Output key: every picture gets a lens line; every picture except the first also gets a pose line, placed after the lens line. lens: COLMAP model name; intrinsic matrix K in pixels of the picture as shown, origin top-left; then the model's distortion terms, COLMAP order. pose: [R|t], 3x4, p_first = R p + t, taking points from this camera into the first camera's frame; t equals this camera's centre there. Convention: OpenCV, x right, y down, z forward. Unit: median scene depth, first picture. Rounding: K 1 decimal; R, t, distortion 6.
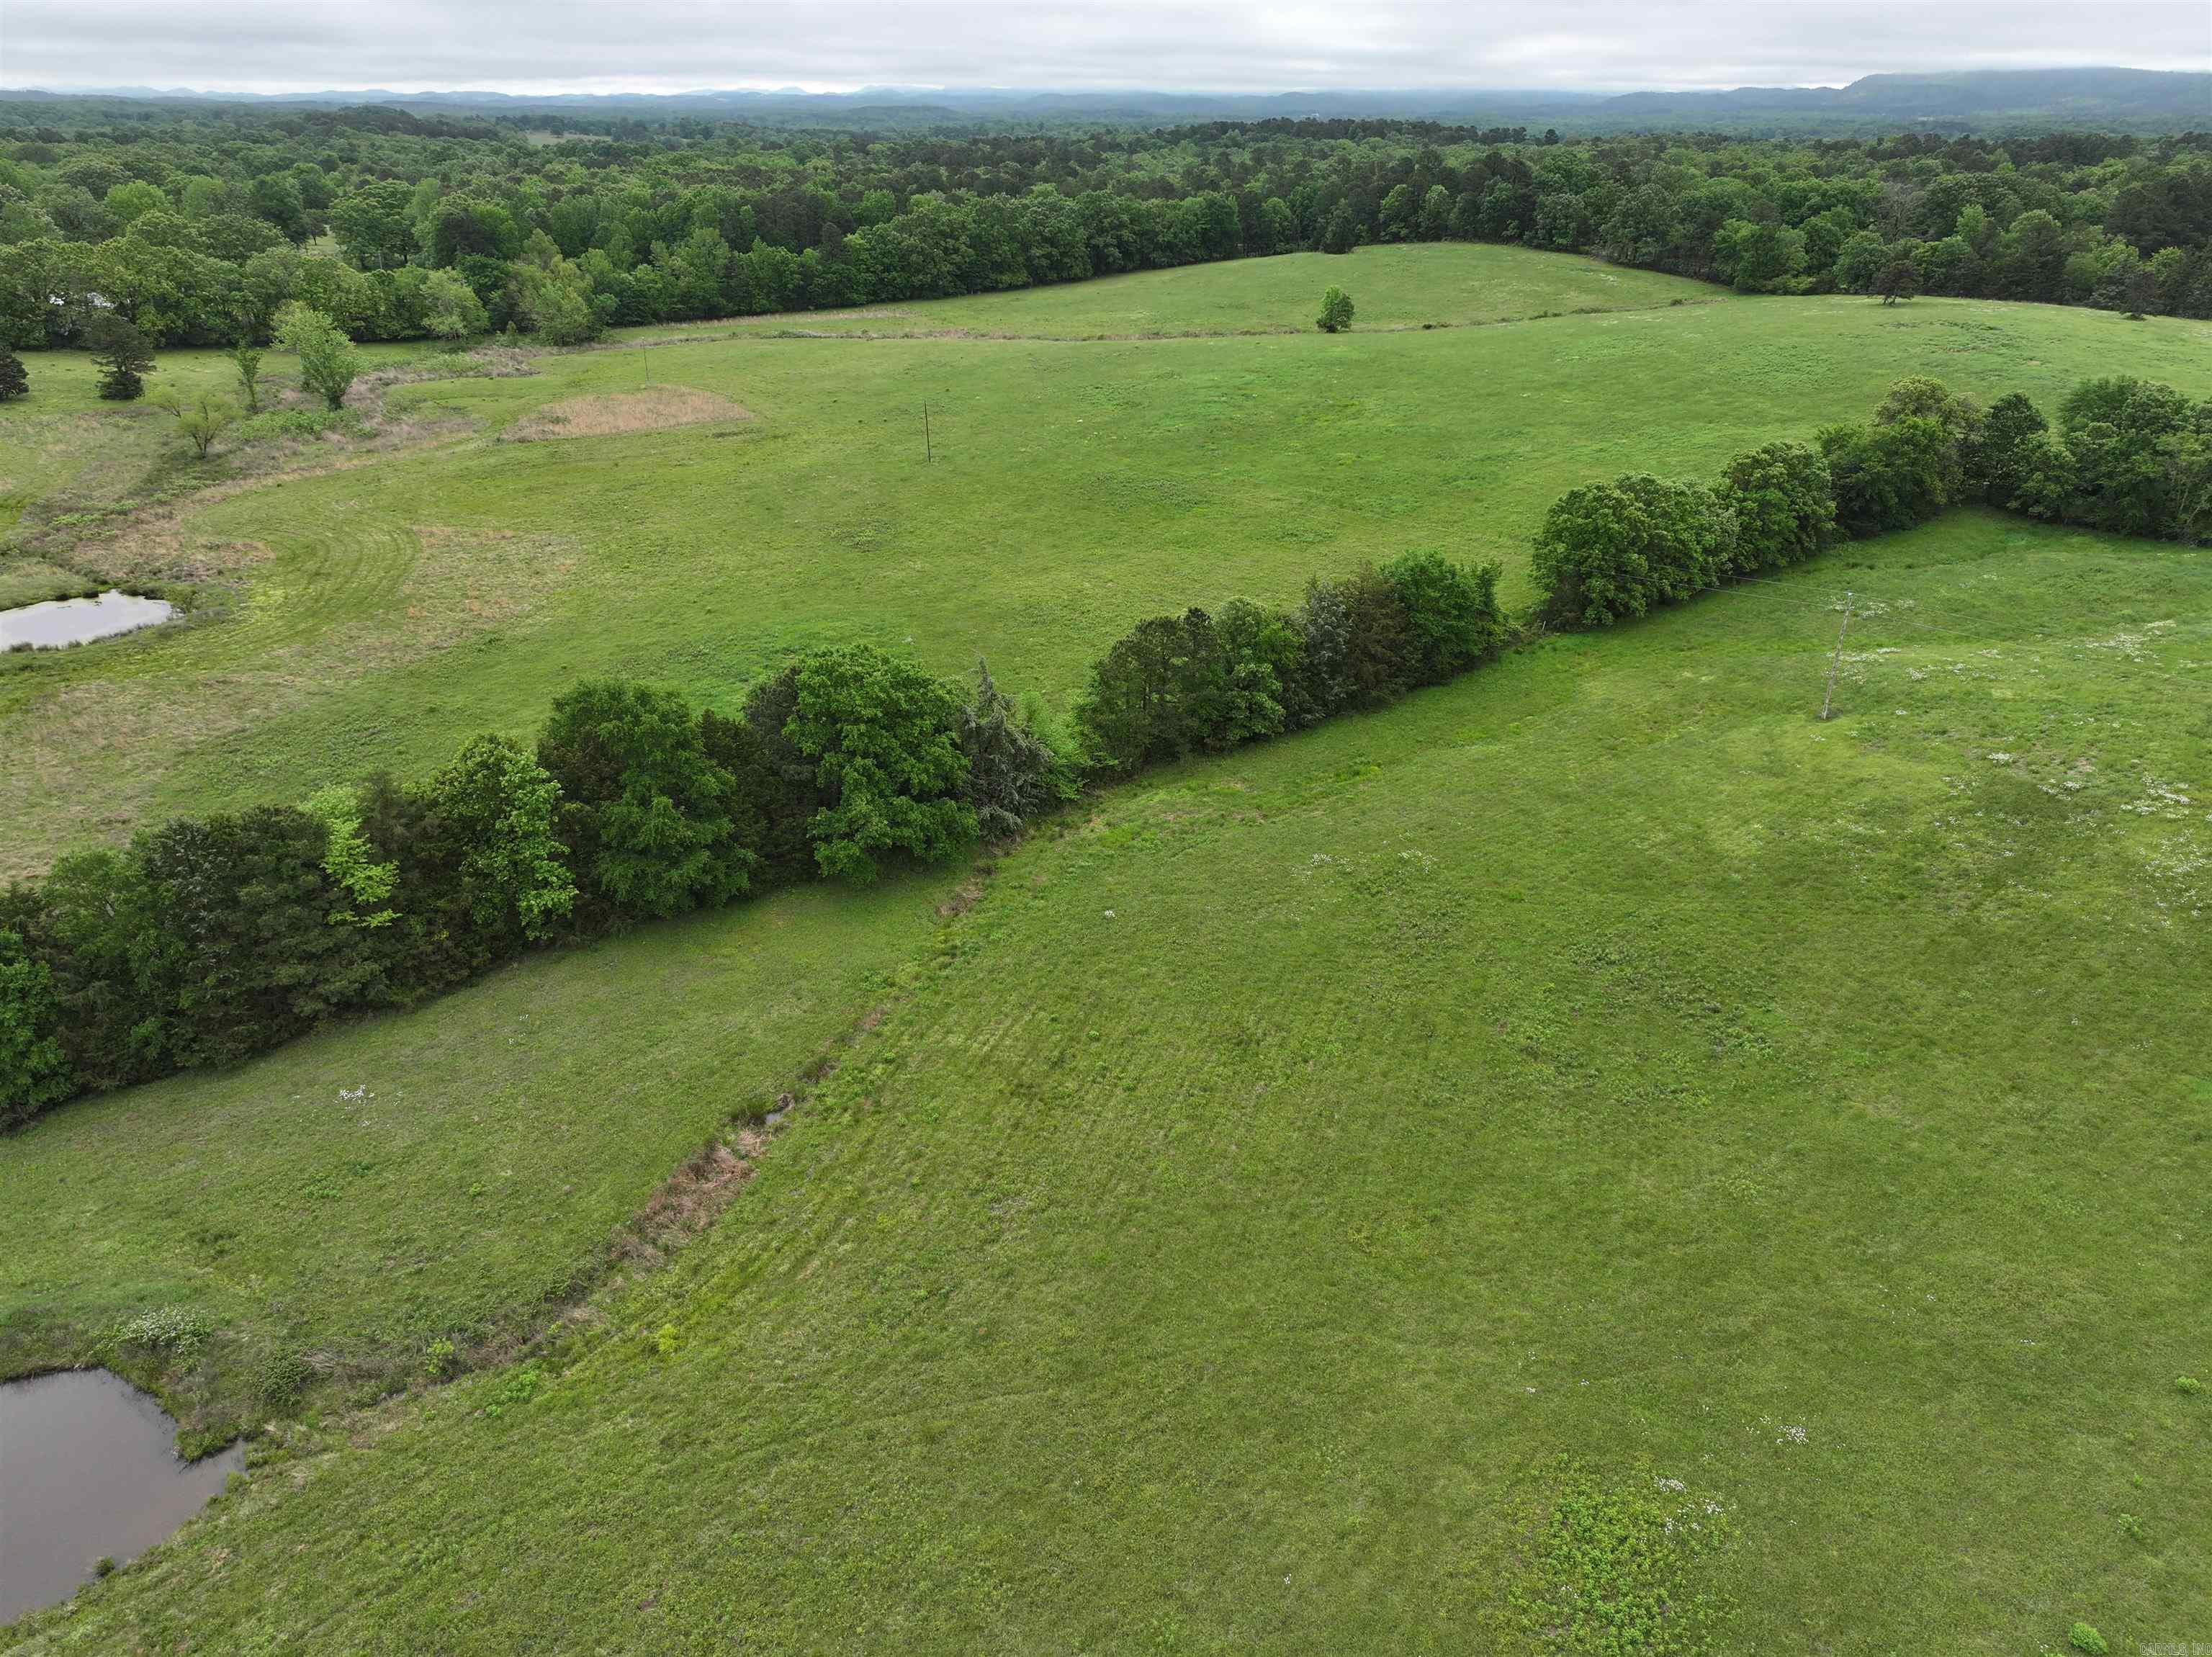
lens RADIAL K [[1544.3, 0, 1117.0], [0, 1544.3, 826.0], [0, 0, 1]] dist [-0.001858, 0.018568]
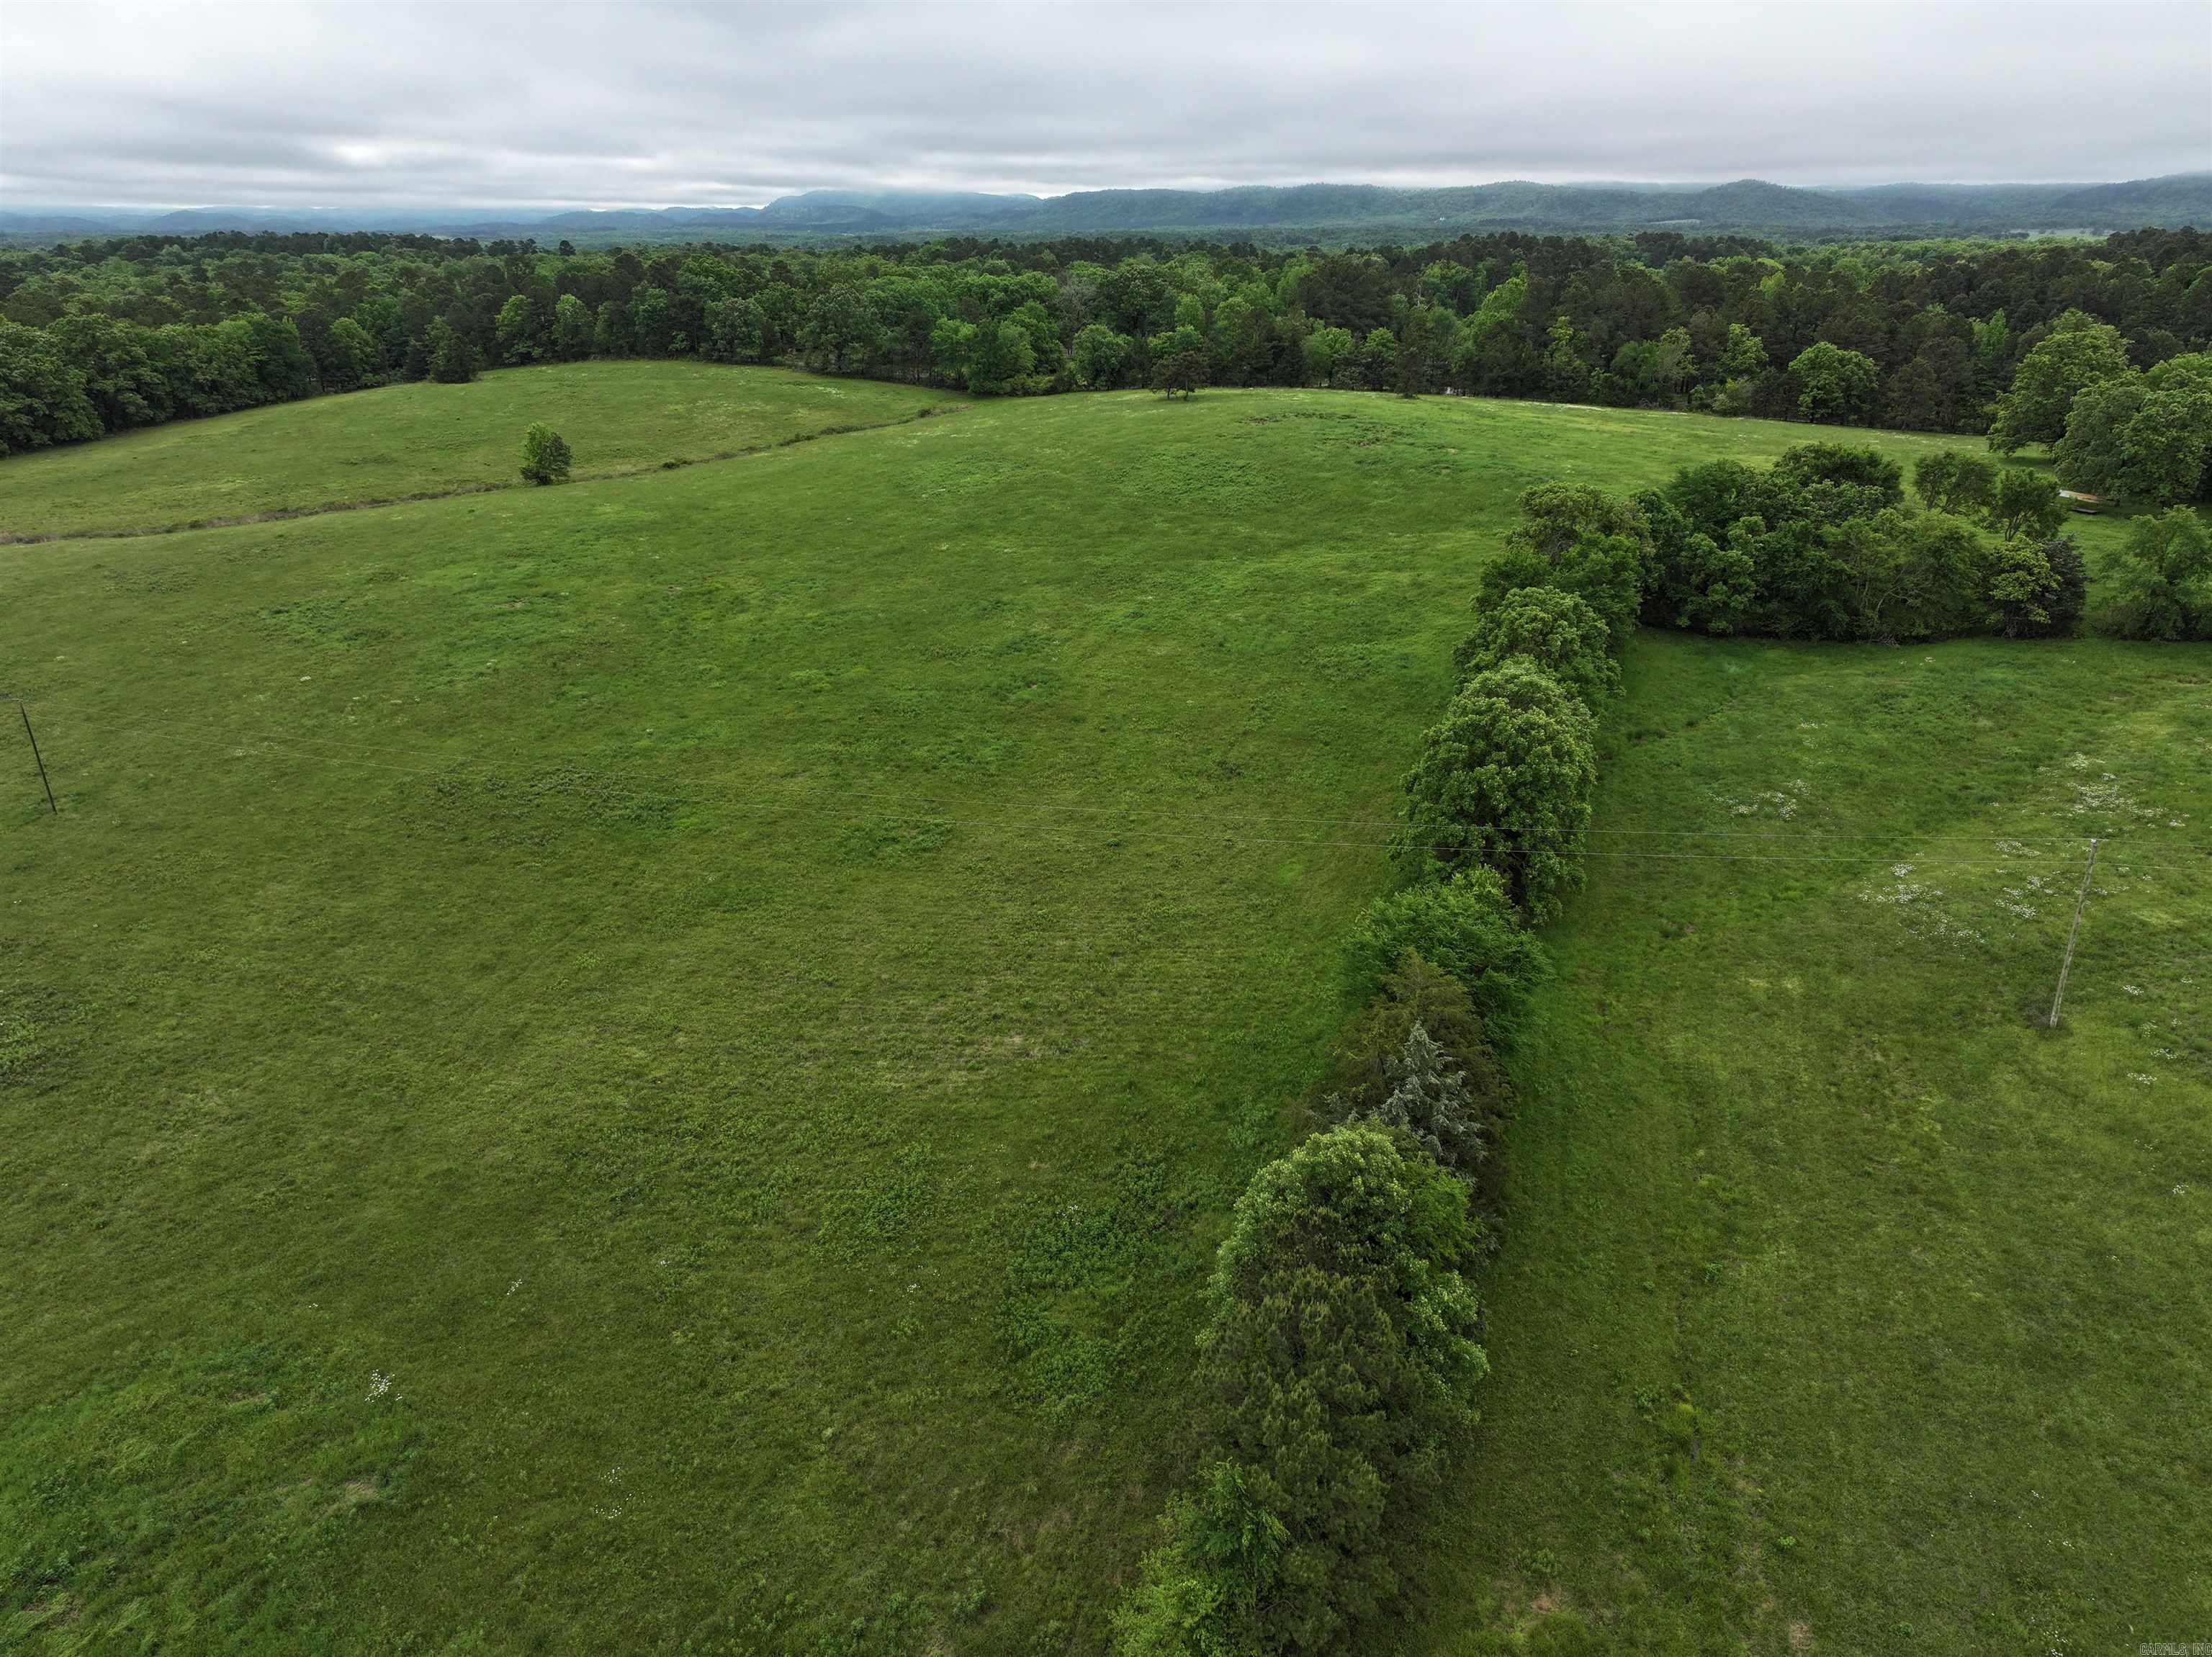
lens RADIAL K [[1544.3, 0, 1111.3], [0, 1544.3, 823.2], [0, 0, 1]] dist [-0.001858, 0.018568]
pose [[0.817539, -0.215416, 0.534065, -0.089505], [0.250719, 0.968037, 0.006663, -0.119306], [-0.518430, 0.128453, 0.845417, 0.302712]]
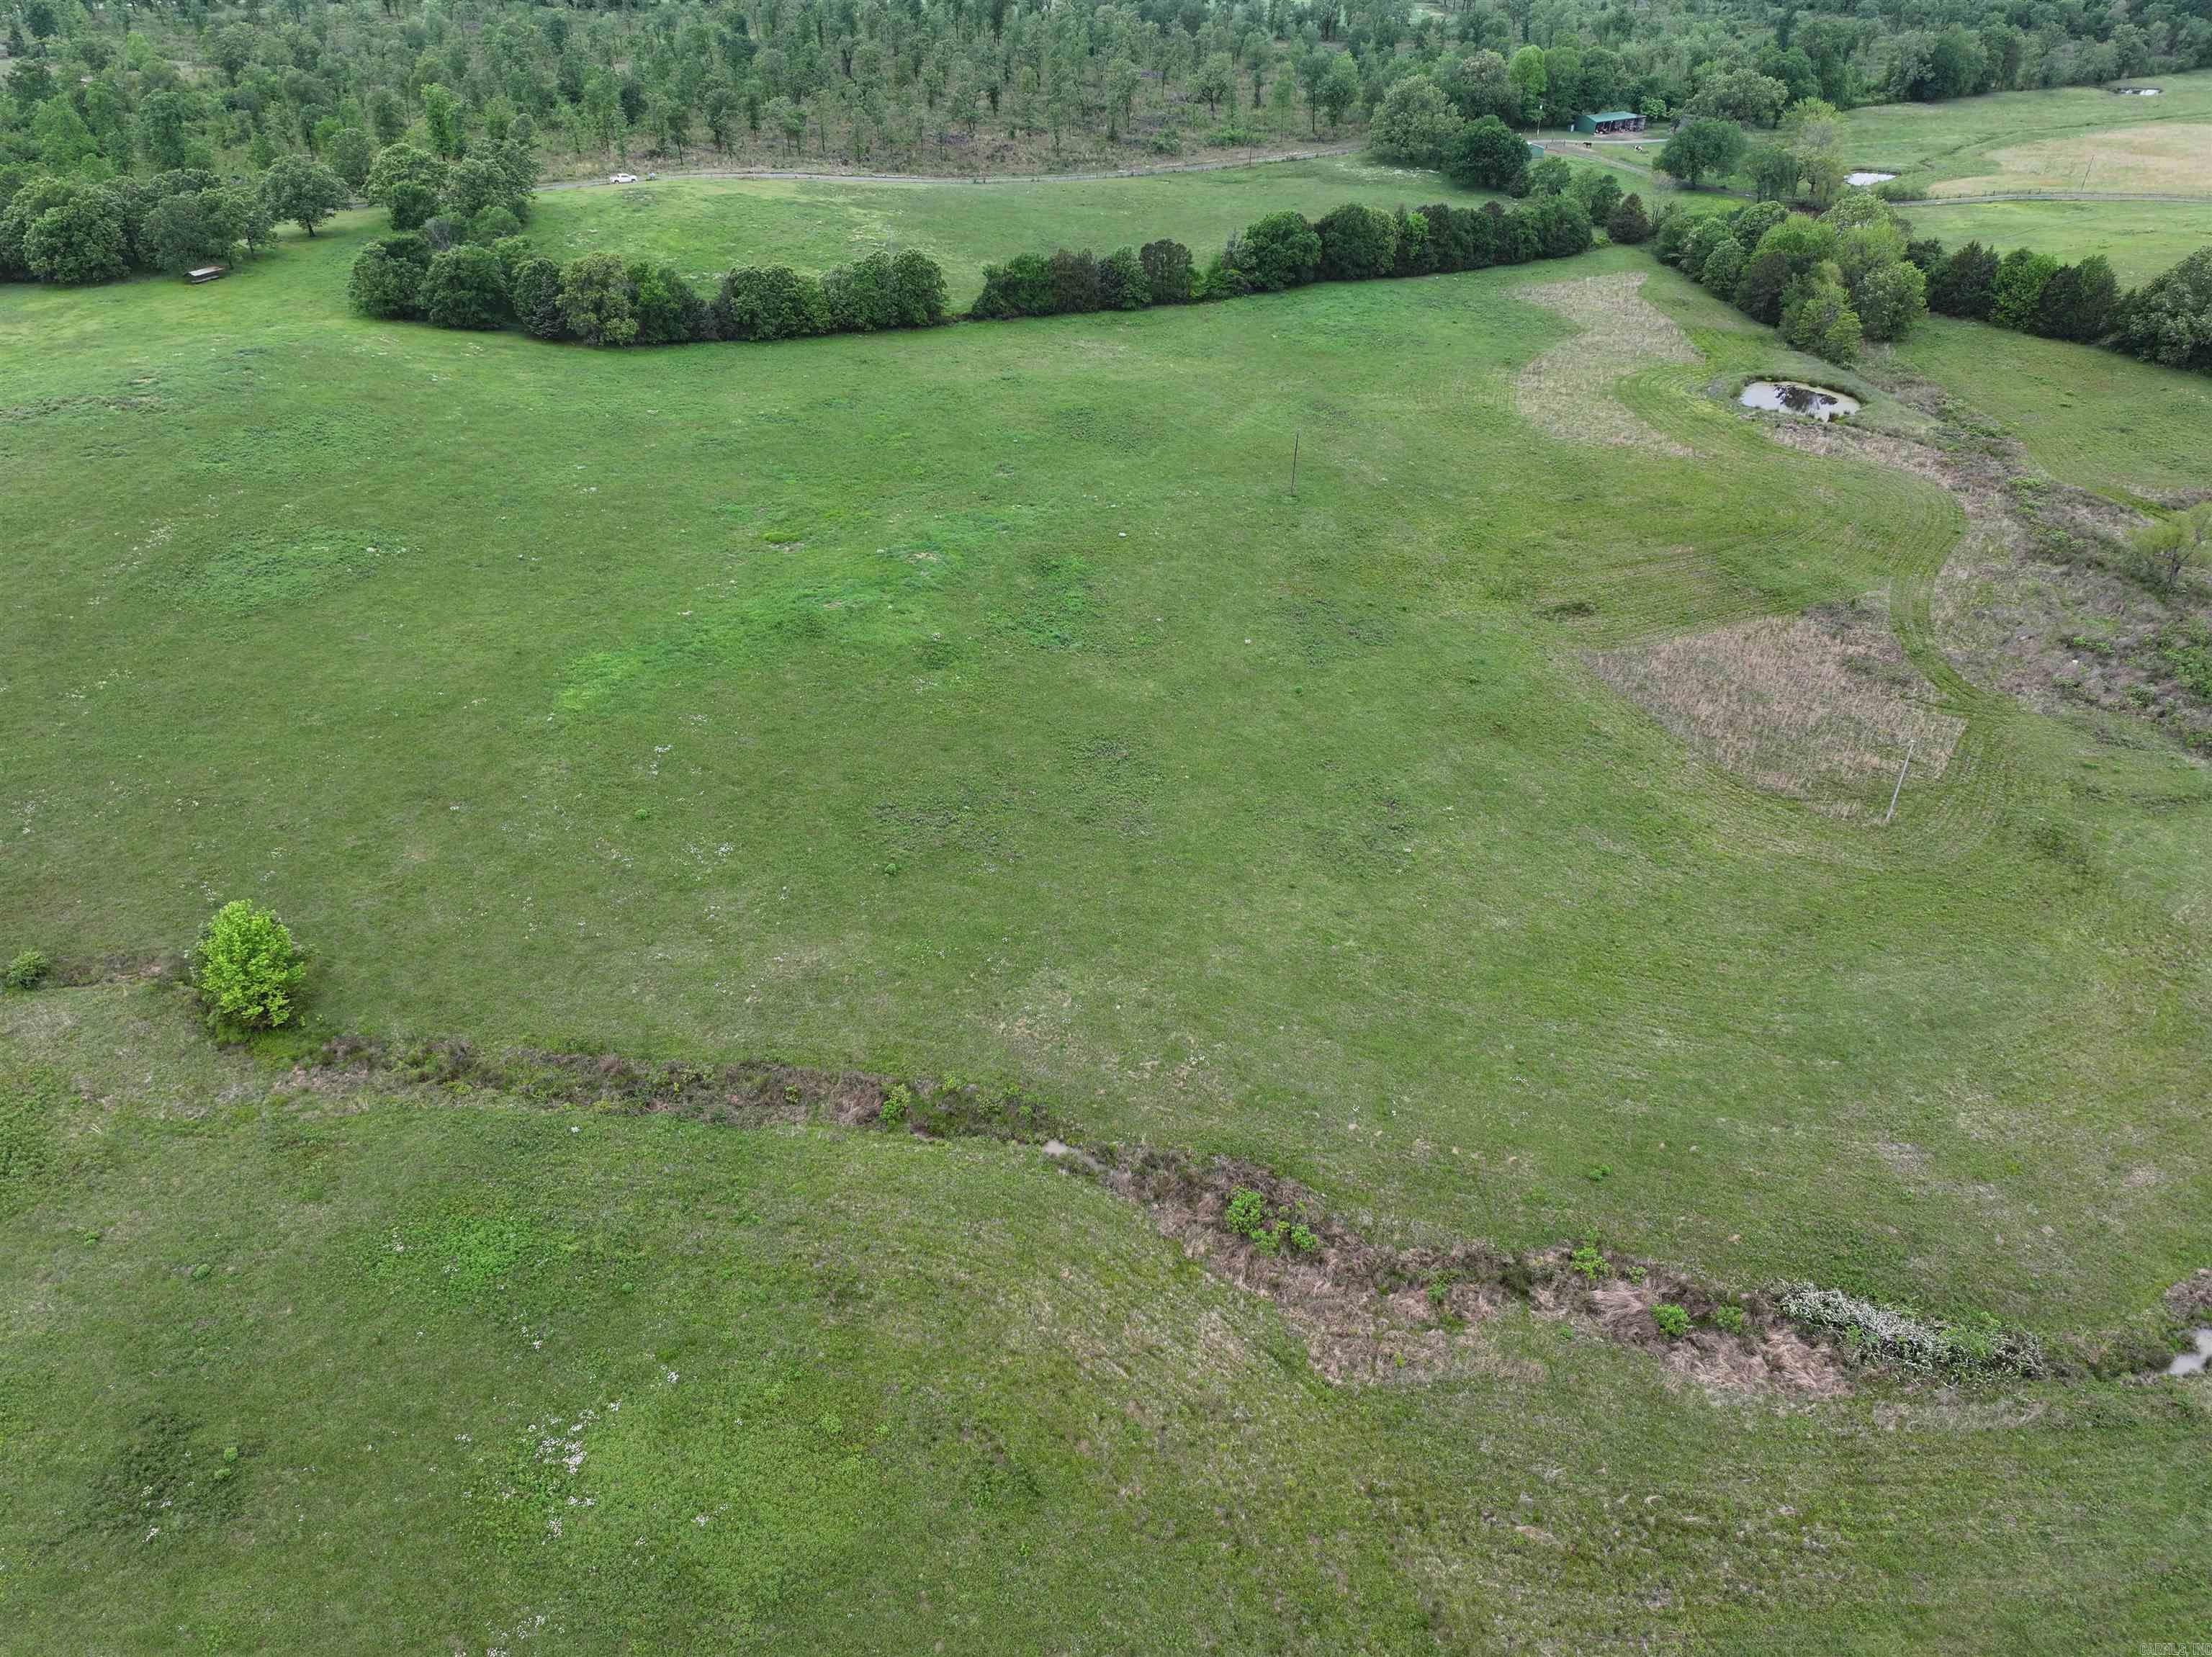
lens RADIAL K [[1544.3, 0, 1118.4], [0, 1544.3, 824.9], [0, 0, 1]] dist [-0.001858, 0.018568]
pose [[-0.988676, -0.087929, 0.121610, -0.122702], [0.056462, 0.532864, 0.844315, -0.783660], [-0.139041, 0.841620, -0.521865, 1.394900]]
